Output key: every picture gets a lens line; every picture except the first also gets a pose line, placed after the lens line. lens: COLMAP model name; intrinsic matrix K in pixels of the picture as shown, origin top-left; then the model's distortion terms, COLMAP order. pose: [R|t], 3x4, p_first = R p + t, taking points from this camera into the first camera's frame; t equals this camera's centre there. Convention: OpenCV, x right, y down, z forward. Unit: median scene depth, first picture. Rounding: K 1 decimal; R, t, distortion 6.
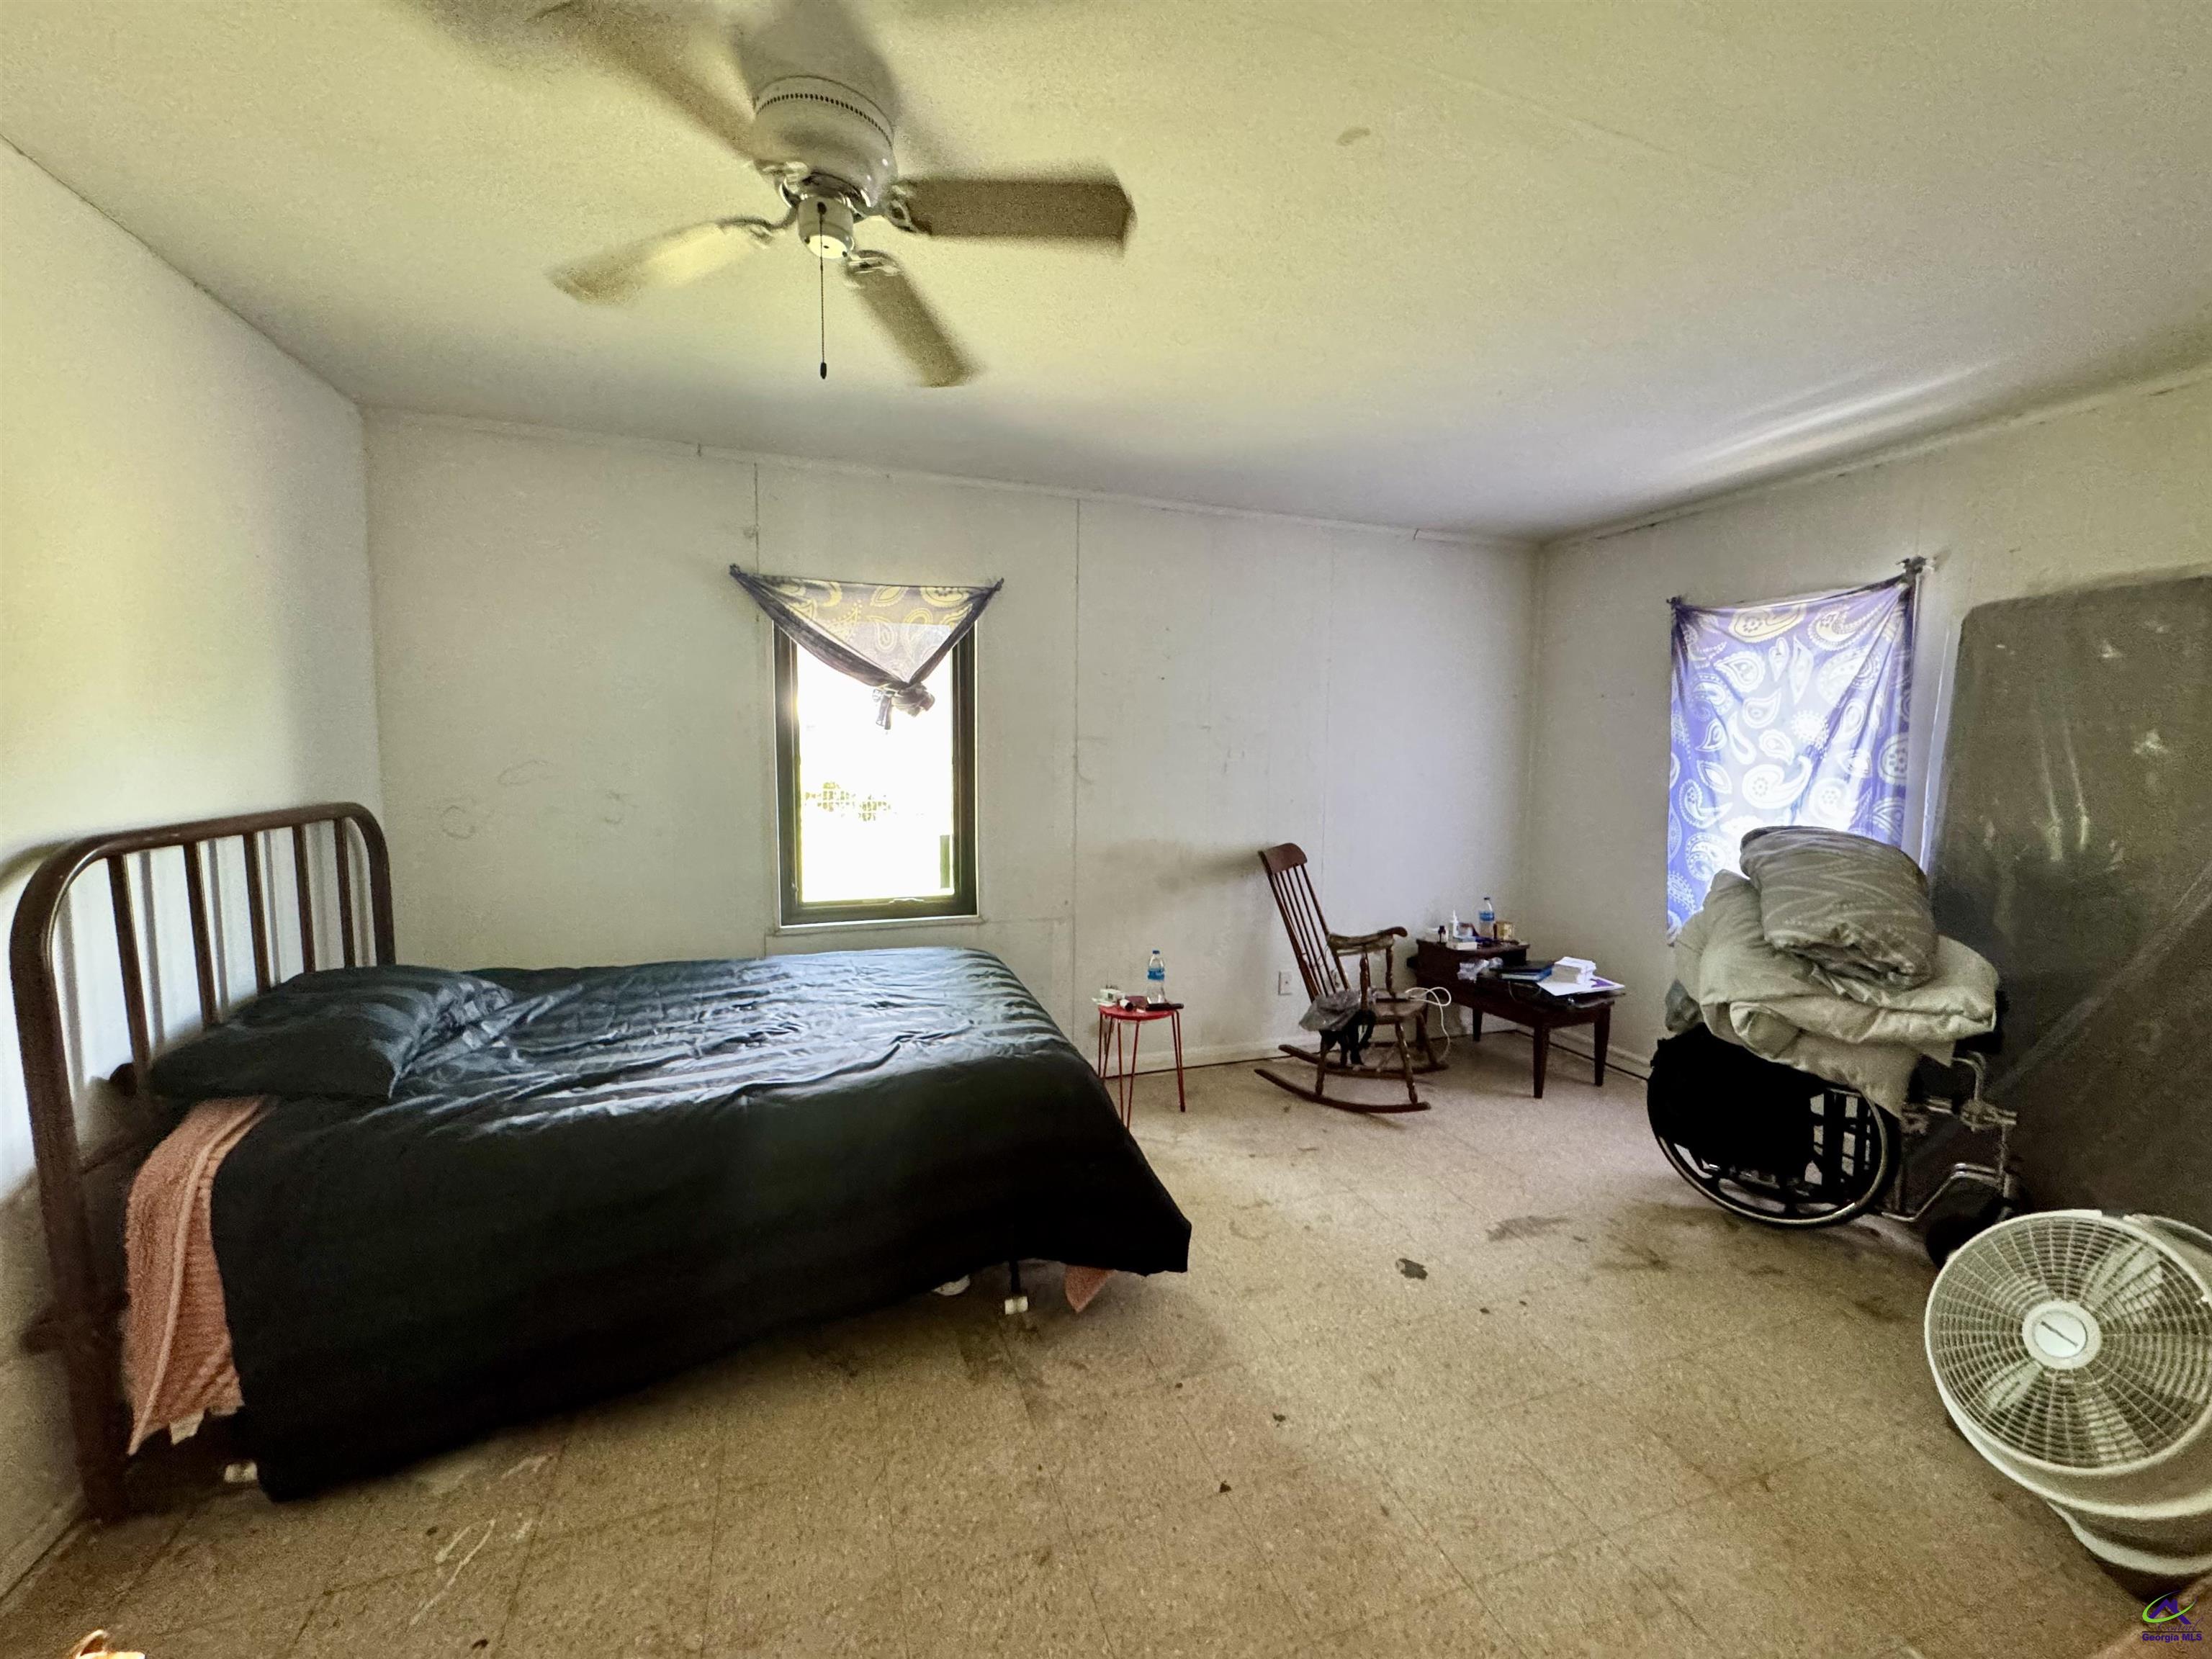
lens RADIAL K [[889.5, 0, 1104.6], [0, 889.5, 826.8], [0, 0, 1]] dist [-0.001214, 0.000312]
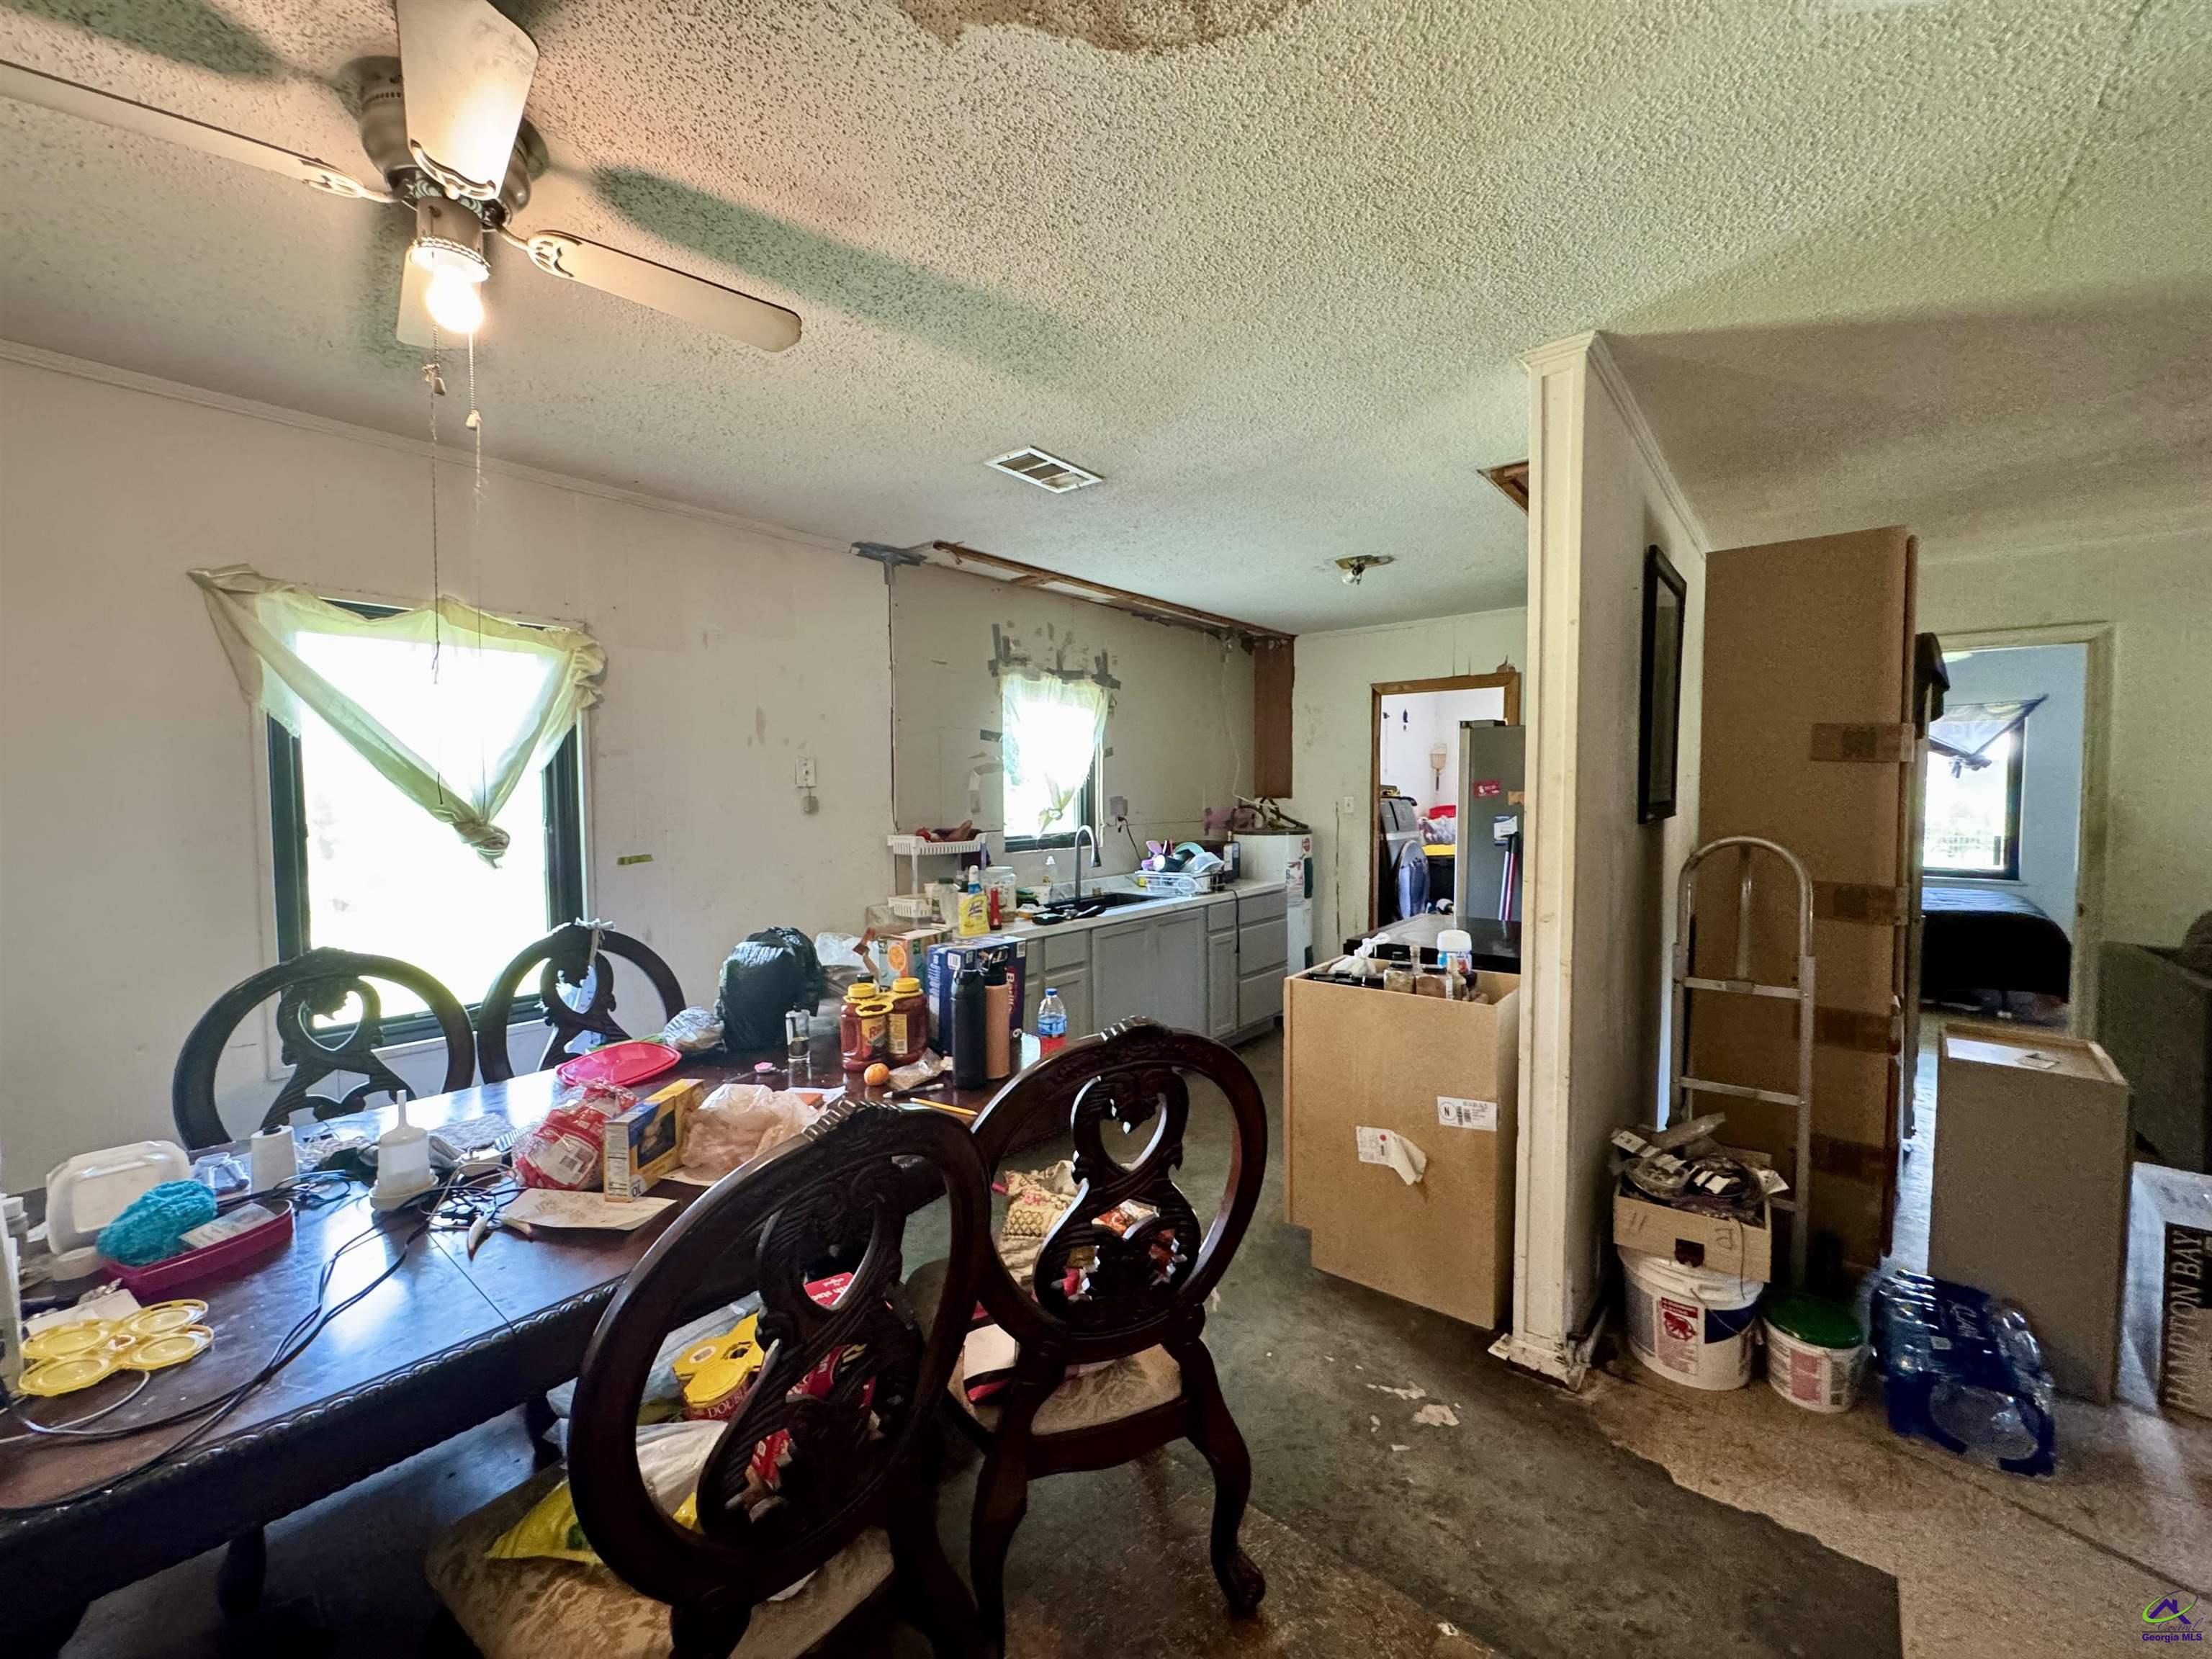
lens RADIAL K [[890.6, 0, 1105.5], [0, 890.6, 825.9], [0, 0, 1]] dist [-0.000366, 0.000292]
pose [[0.512144, 0.027784, -0.858450, 0.468436], [-0.071873, 0.997358, -0.010599, 0.146924], [0.855887, 0.067127, 0.512788, -1.560988]]
